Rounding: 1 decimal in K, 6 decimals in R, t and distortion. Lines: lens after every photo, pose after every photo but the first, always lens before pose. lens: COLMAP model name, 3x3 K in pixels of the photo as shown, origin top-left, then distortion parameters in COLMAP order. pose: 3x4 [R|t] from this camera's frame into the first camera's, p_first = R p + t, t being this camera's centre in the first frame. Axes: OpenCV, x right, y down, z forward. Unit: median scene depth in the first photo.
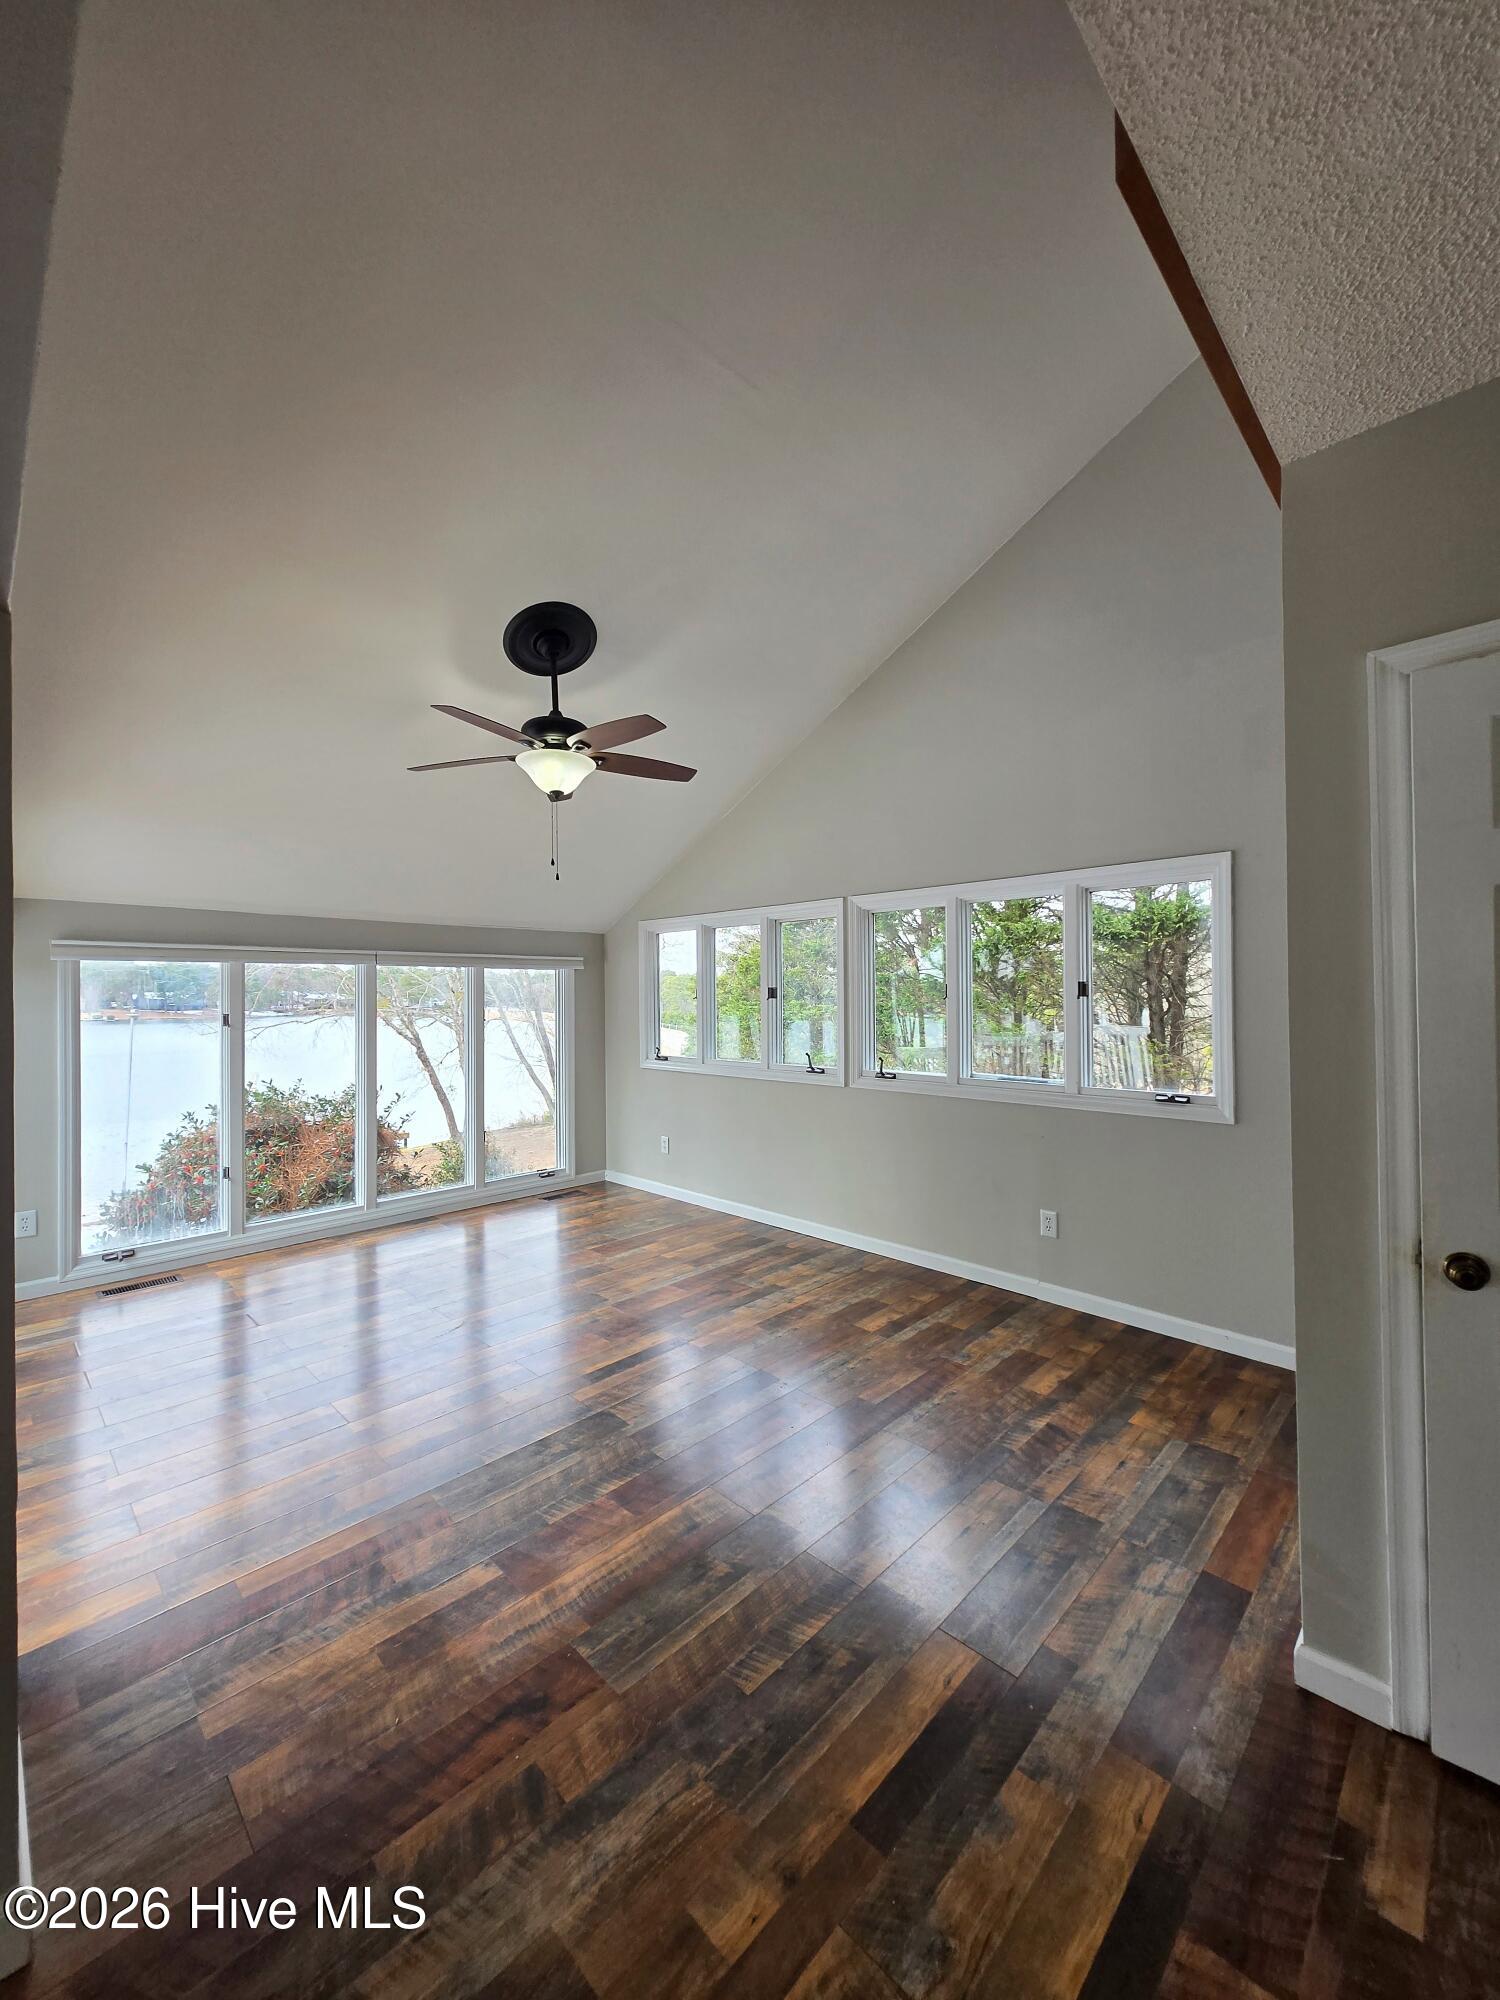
lens RADIAL K [[775.2, 0, 752.2], [0, 775.2, 996.3], [0, 0, 1]] dist [0.002293, -0.000327]
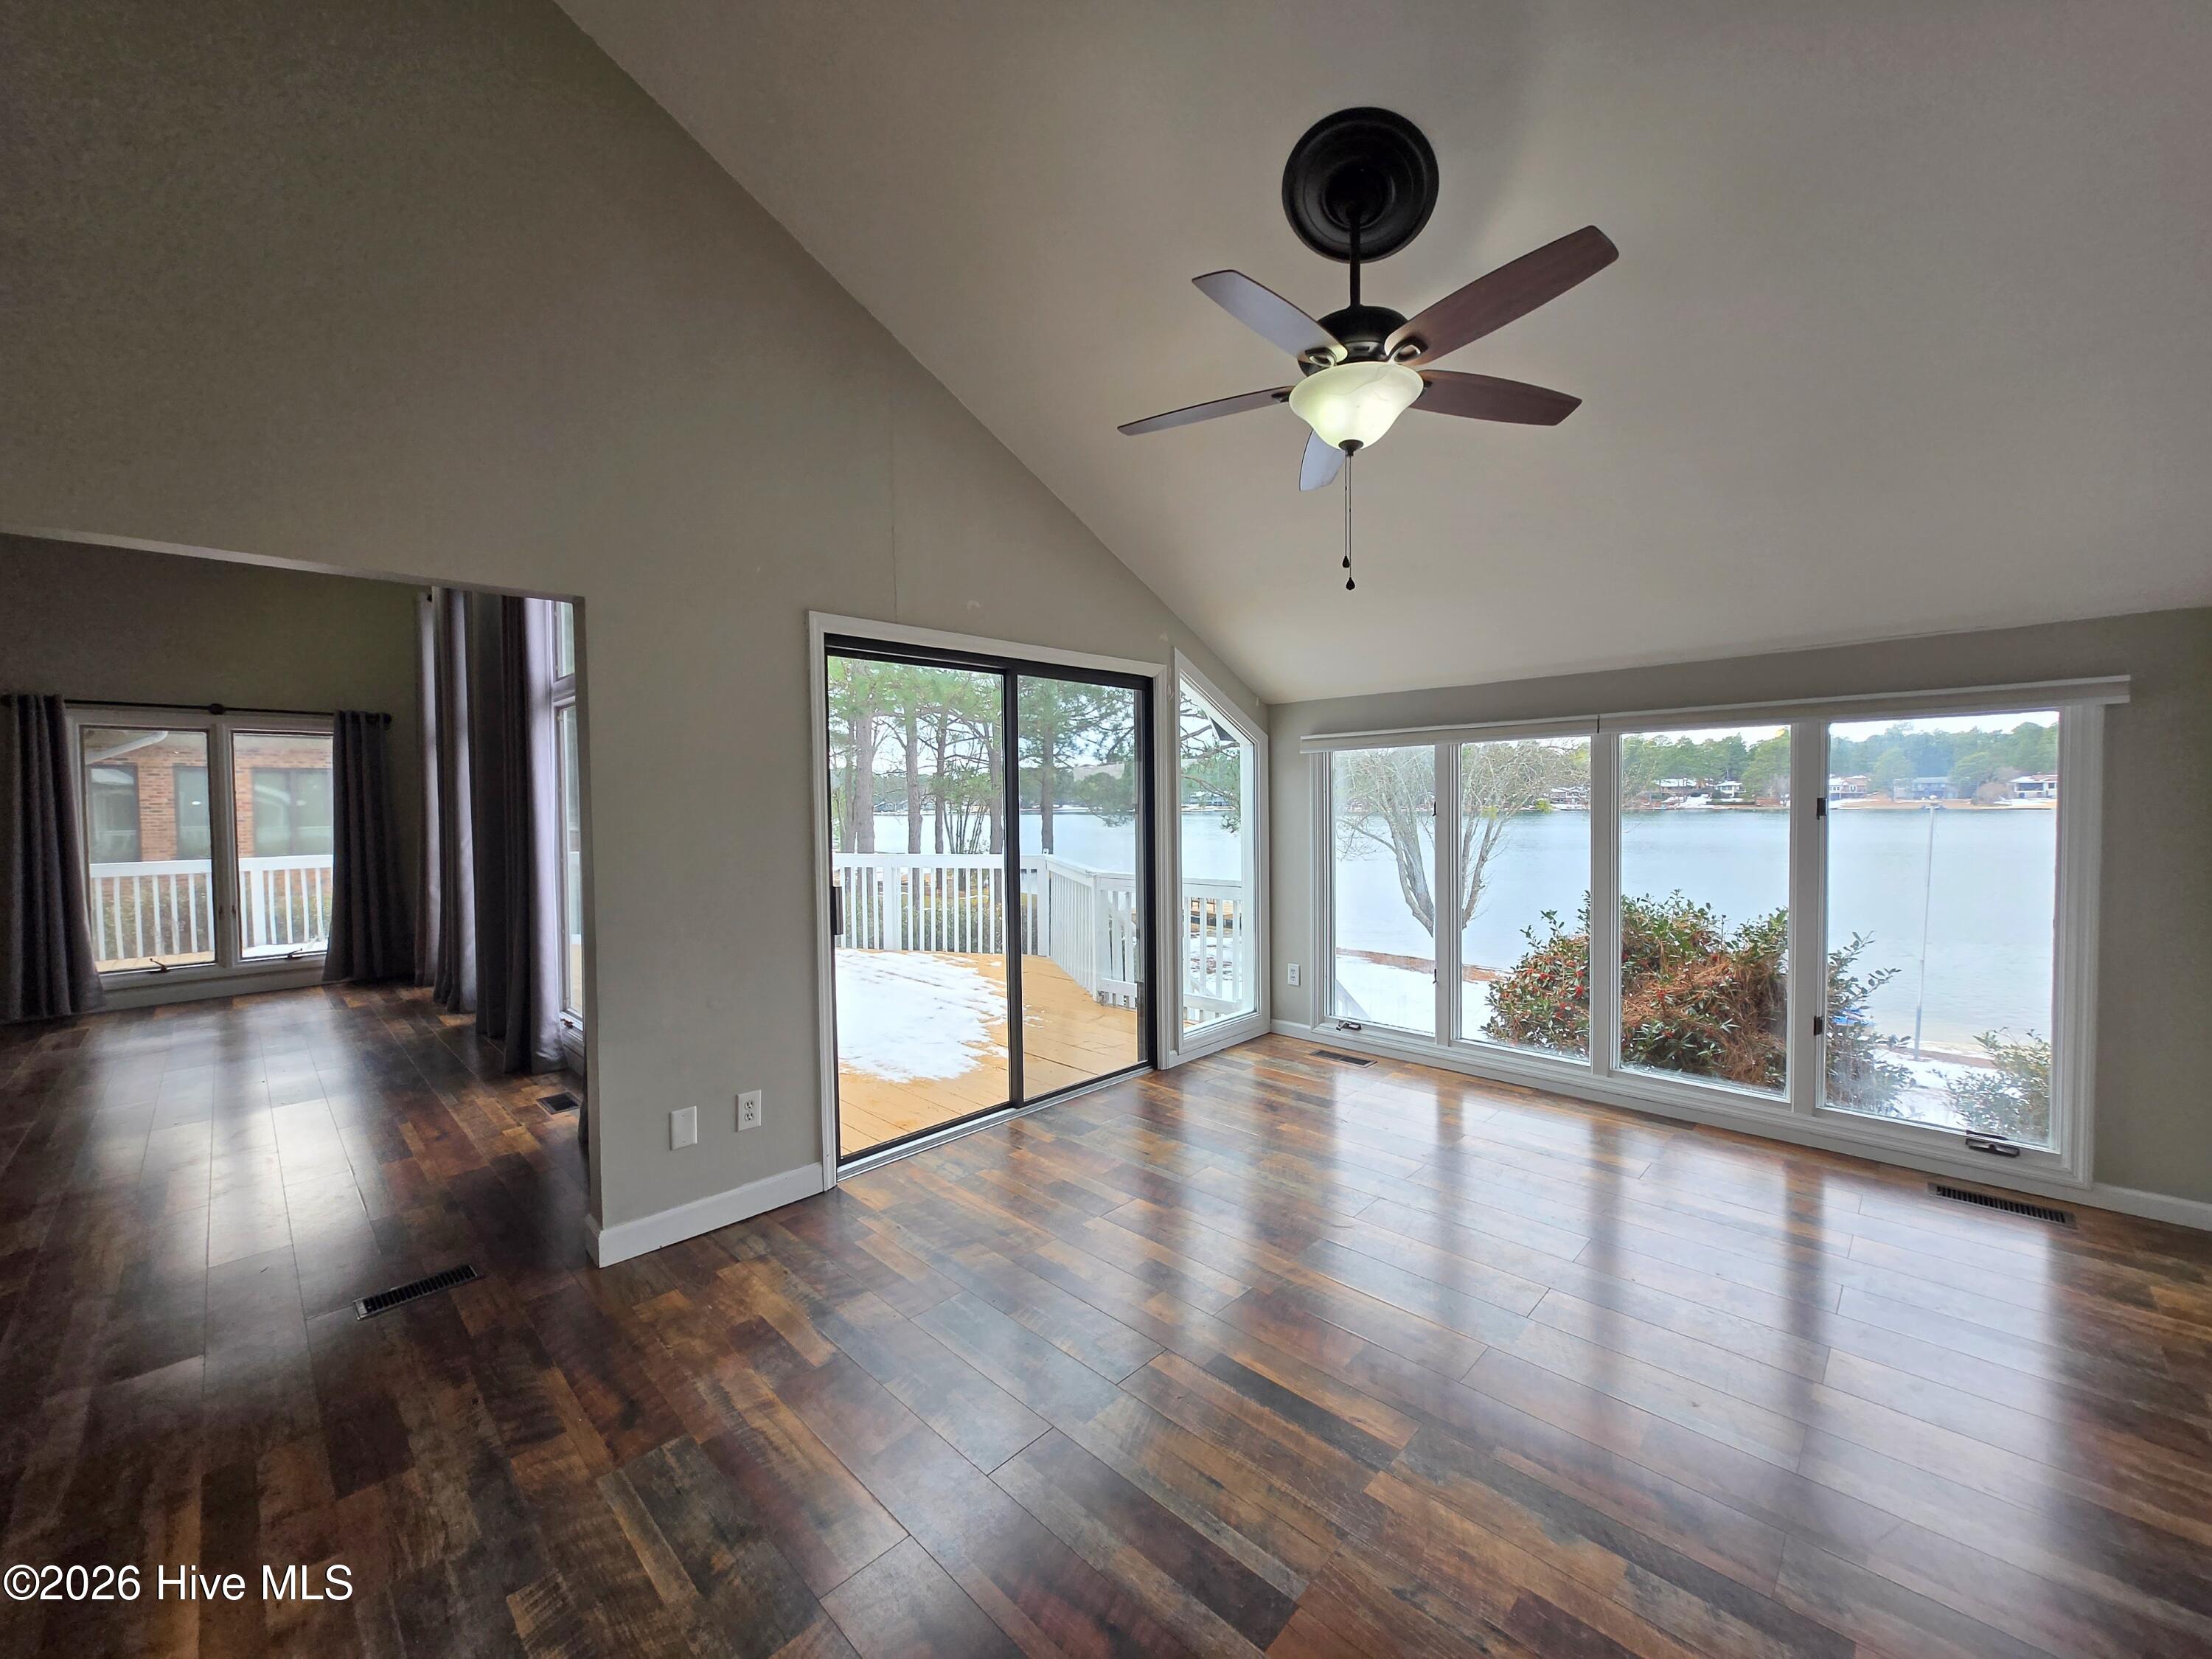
lens RADIAL K [[857.4, 0, 1096.7], [0, 857.4, 835.4], [0, 0, 1]] dist [0.002293, -0.000327]
pose [[0.006983, 0.049473, -0.998751, 0.434424], [0.015309, 0.998653, 0.049575, 0.007596], [0.999858, -0.015636, 0.006216, 0.792113]]
